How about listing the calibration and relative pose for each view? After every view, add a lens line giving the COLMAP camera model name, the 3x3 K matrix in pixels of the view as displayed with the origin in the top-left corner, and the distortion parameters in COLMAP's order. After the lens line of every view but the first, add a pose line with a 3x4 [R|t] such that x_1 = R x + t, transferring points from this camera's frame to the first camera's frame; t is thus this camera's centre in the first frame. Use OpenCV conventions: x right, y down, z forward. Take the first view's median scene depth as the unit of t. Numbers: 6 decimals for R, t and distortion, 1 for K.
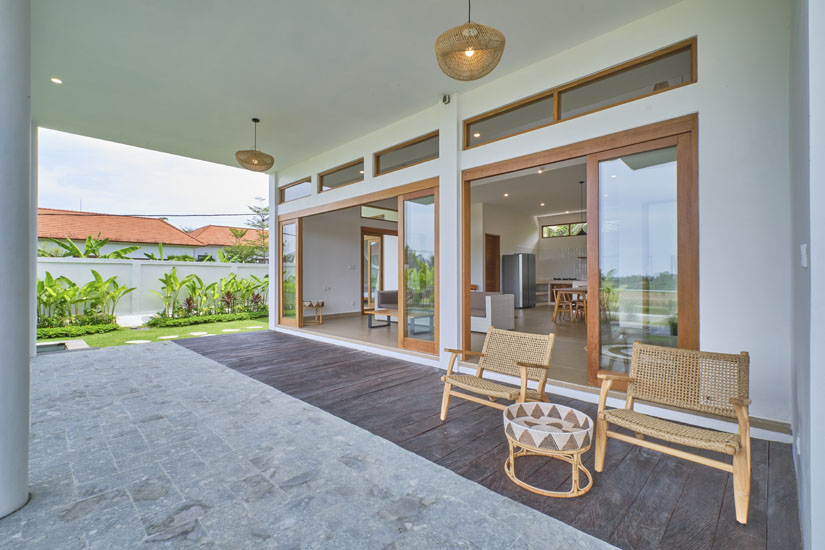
lens RADIAL K [[365.0, 0, 410.9], [0, 365.0, 273.0], [0, 0, 1]] dist [0.007124, -0.009110]
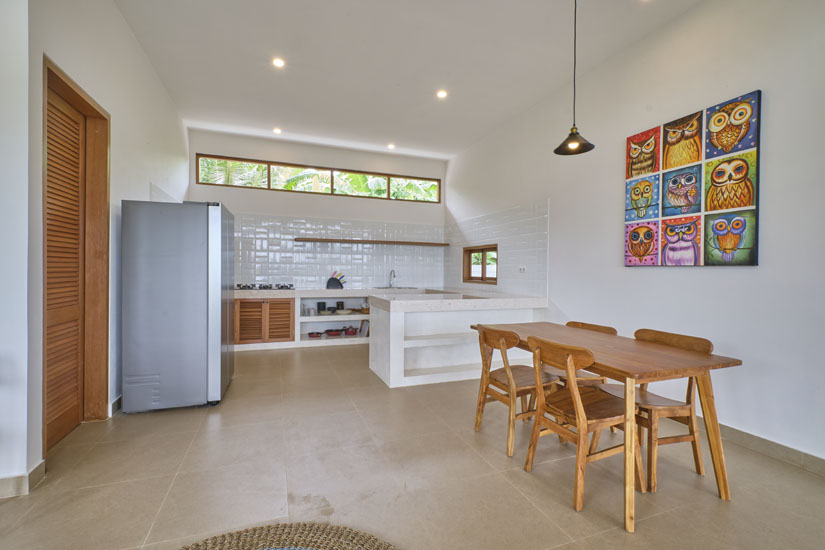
lens RADIAL K [[365.0, 0, 410.9], [0, 365.0, 273.0], [0, 0, 1]] dist [0.007124, -0.009110]
pose [[0.428306, -0.004811, 0.903621, 0.118858], [-0.015734, 0.999795, 0.012781, -0.008732], [-0.903497, -0.019692, 0.428142, 0.743061]]
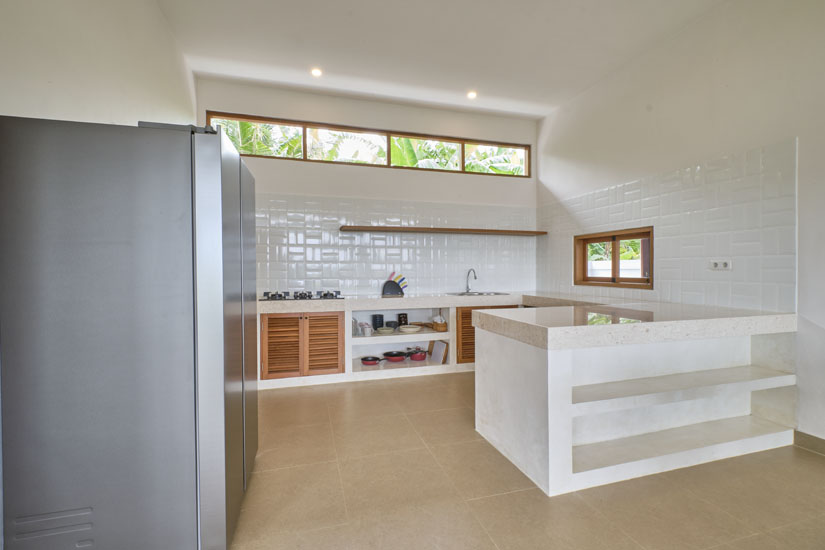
lens RADIAL K [[365.0, 0, 410.9], [0, 365.0, 273.0], [0, 0, 1]] dist [0.007124, -0.009110]
pose [[0.491920, -0.012199, 0.870555, 0.223706], [-0.000172, 0.999900, 0.014109, -0.007265], [-0.870640, -0.007090, 0.491869, 0.865512]]
